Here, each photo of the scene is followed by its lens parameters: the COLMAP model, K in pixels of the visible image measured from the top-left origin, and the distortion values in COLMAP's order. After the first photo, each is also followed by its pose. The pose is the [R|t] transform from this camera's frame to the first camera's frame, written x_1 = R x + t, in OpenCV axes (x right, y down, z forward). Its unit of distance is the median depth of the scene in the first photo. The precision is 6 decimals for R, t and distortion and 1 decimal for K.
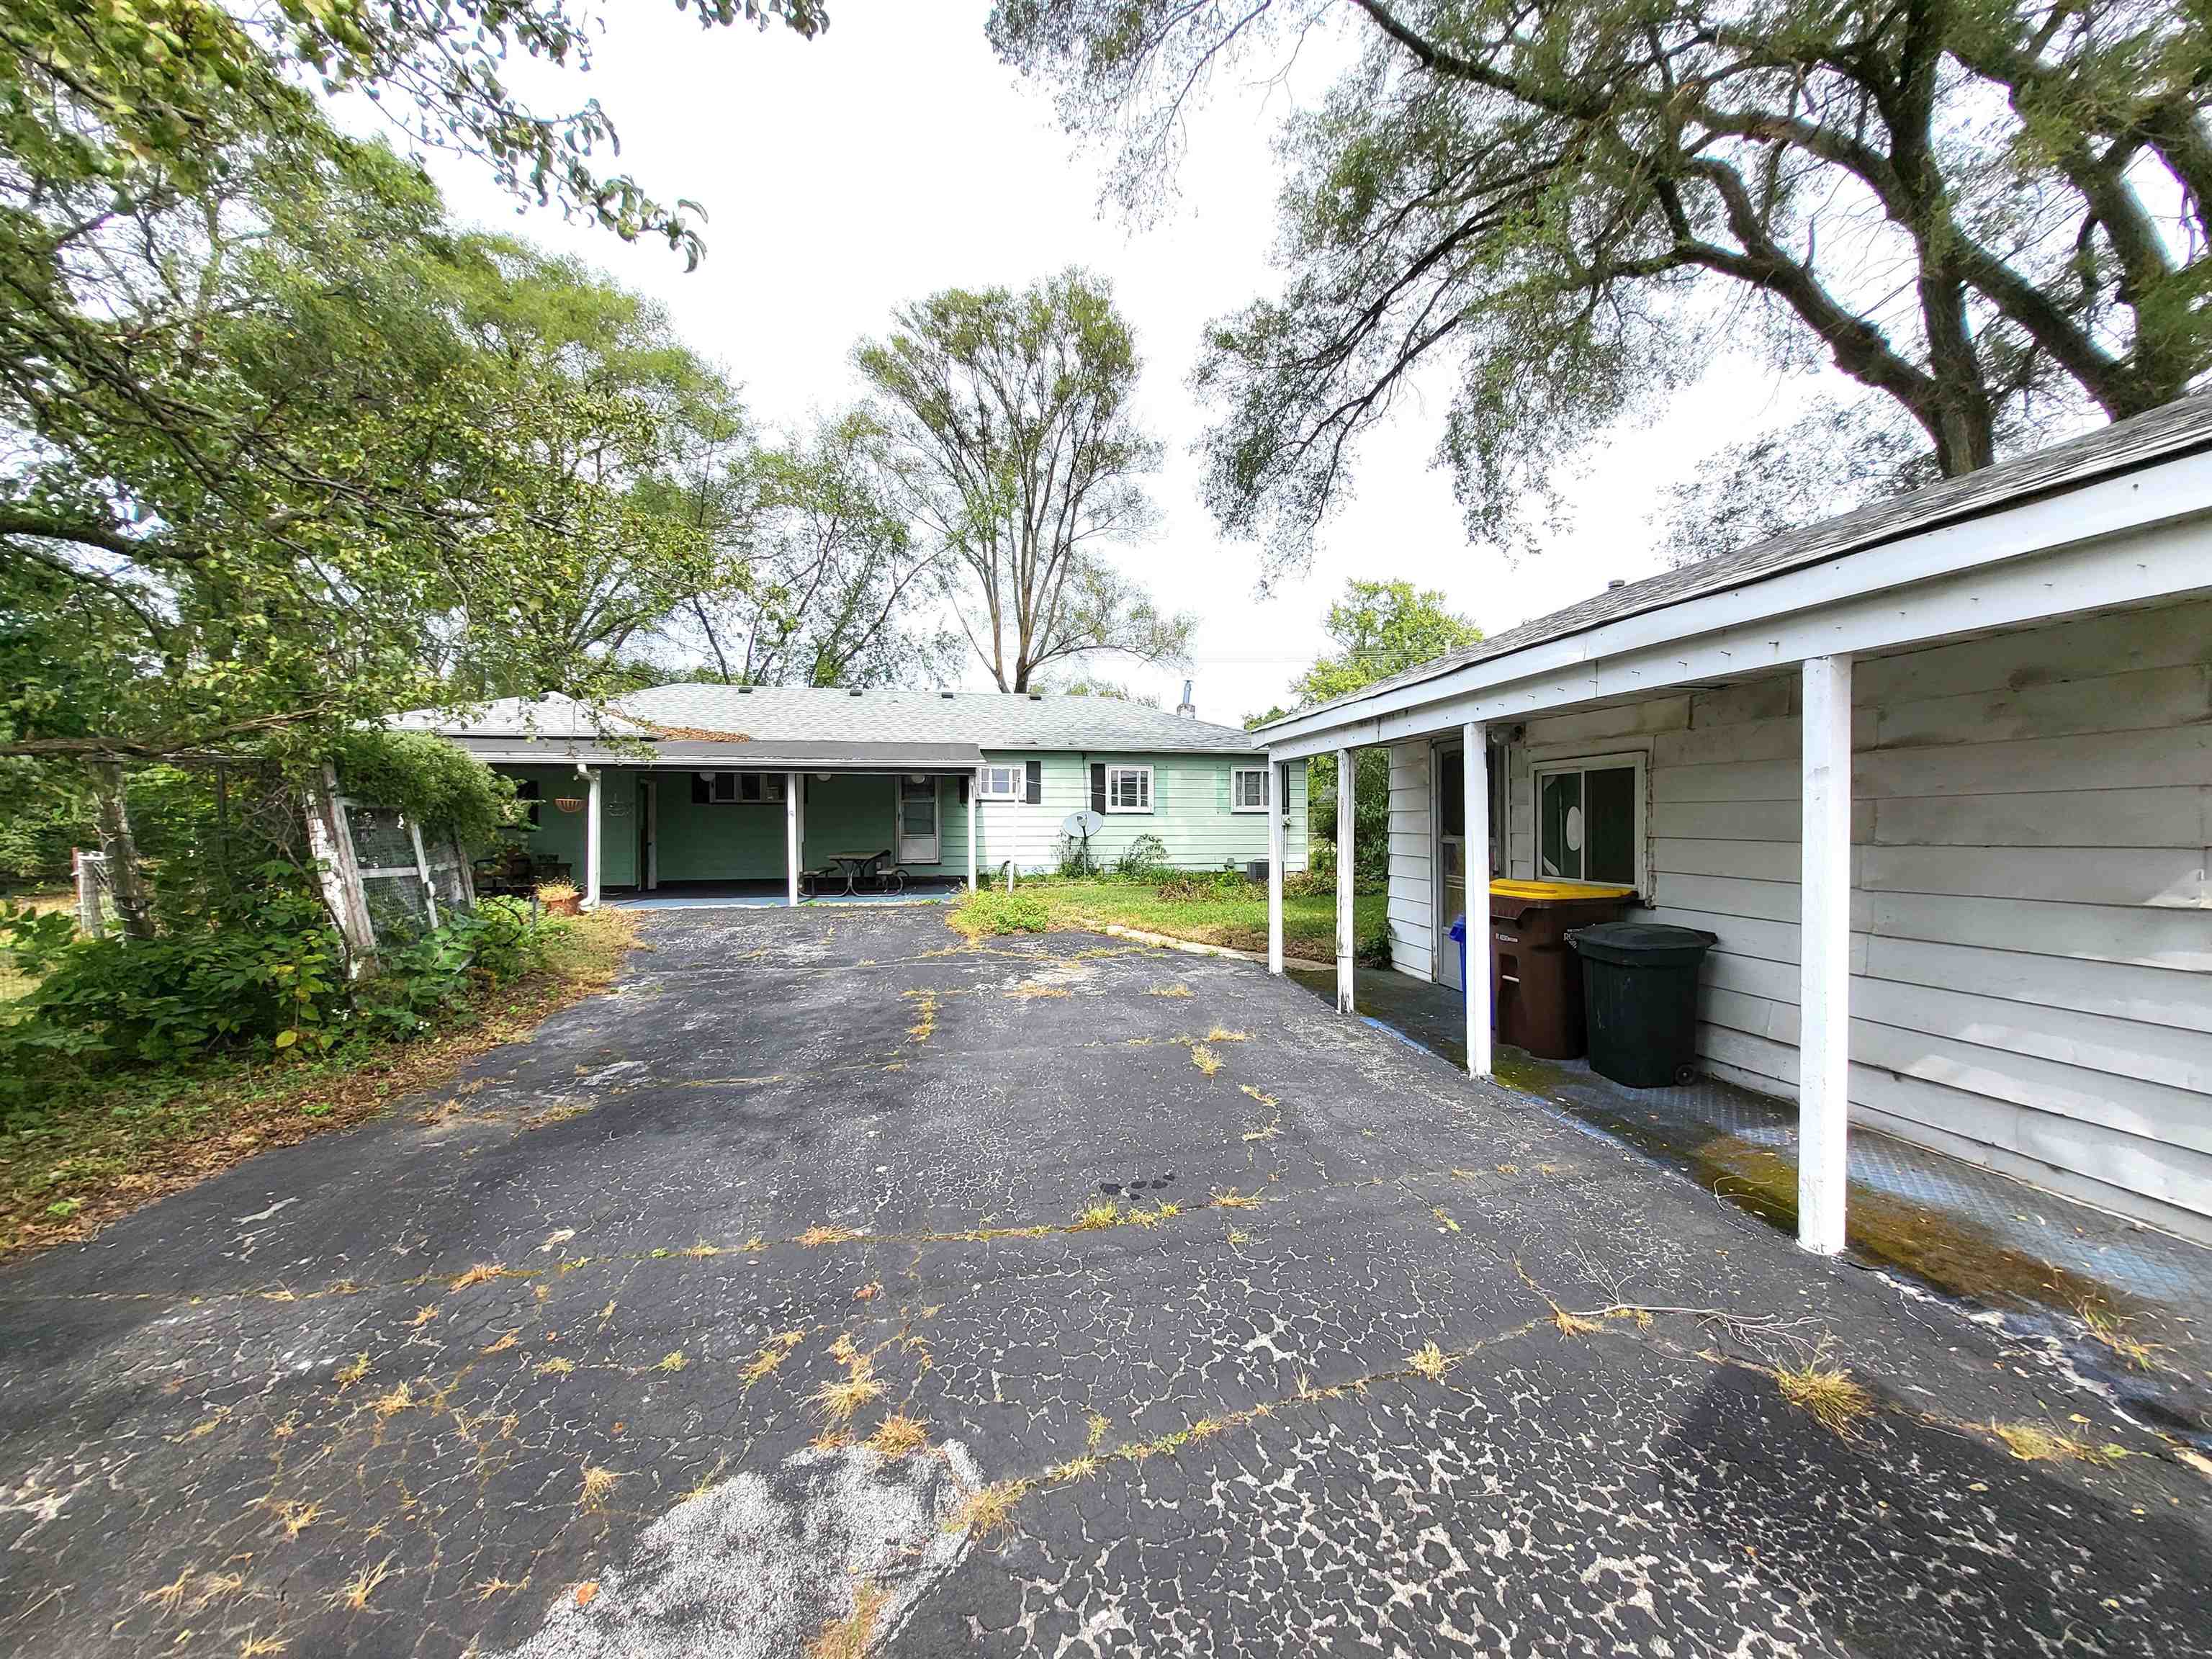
lens RADIAL K [[879.3, 0, 1106.0], [0, 879.3, 829.5], [0, 0, 1]] dist [0.000572, 0.000129]
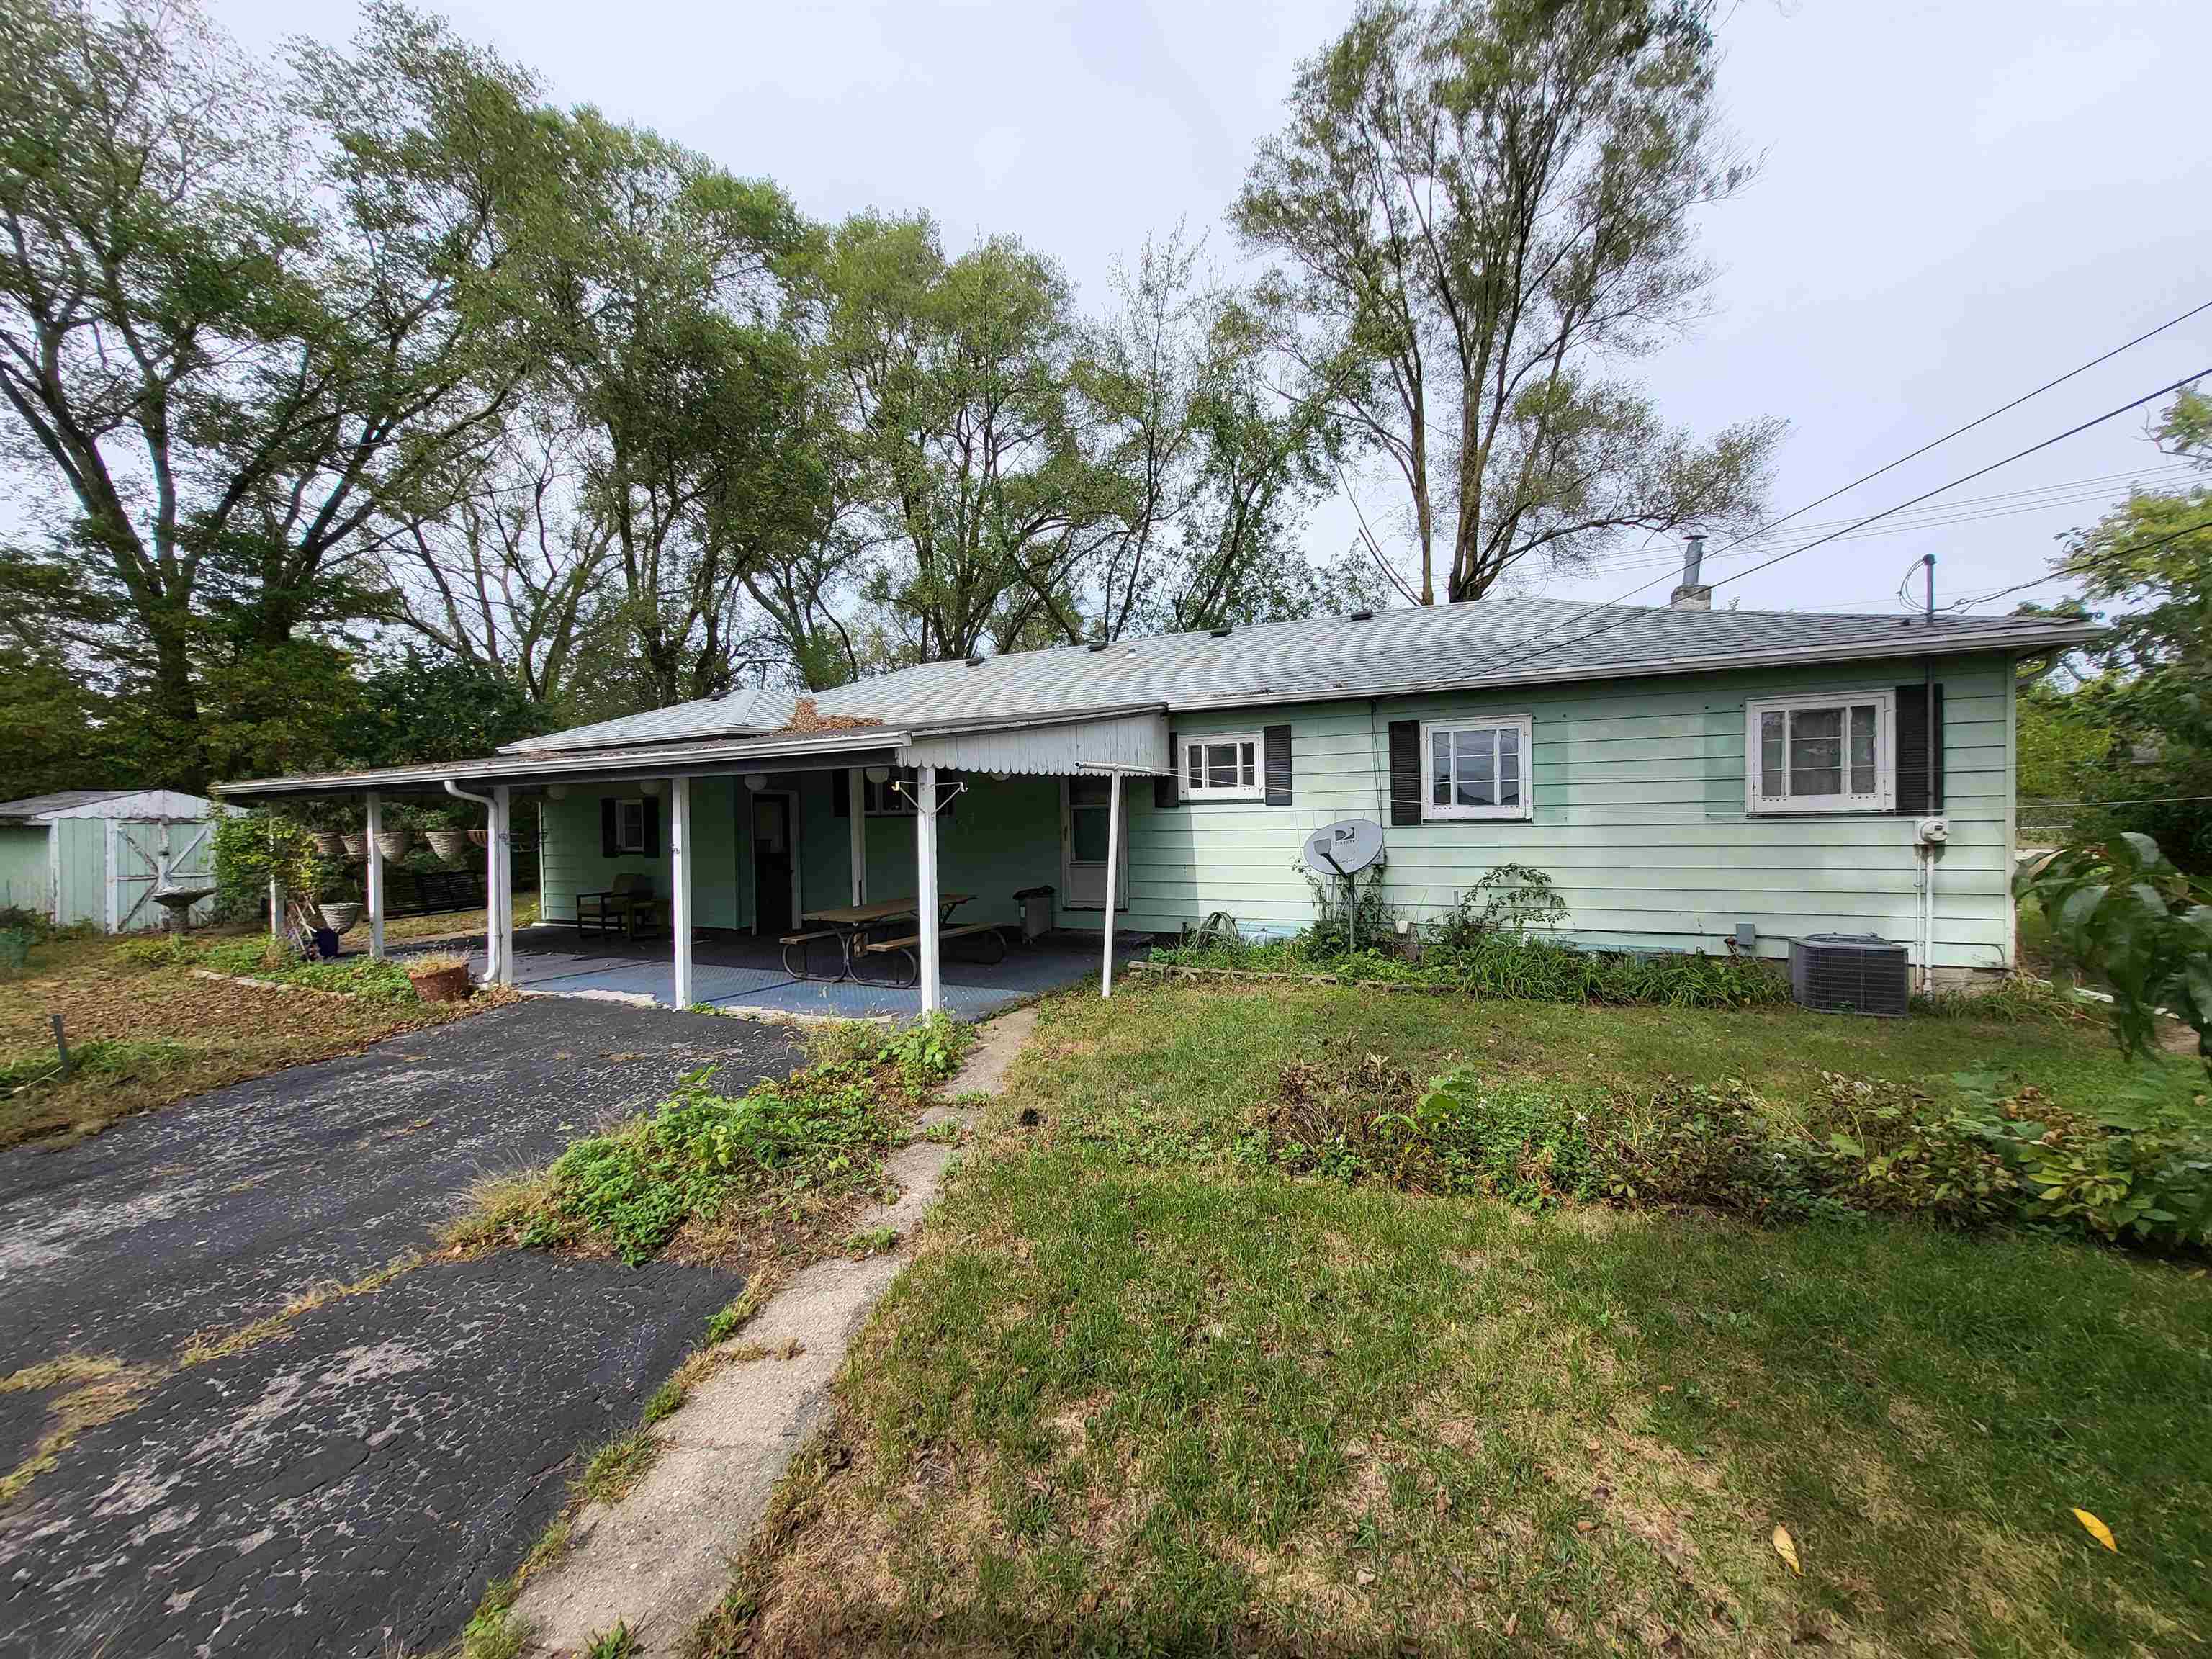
lens RADIAL K [[882.0, 0, 1107.1], [0, 882.0, 863.2], [0, 0, 1]] dist [0.000481, 0.000190]
pose [[0.807241, 0.011432, -0.590111, 0.148239], [0.019411, 0.998757, 0.045902, -0.021195], [0.589903, -0.048509, 0.806016, 0.503018]]
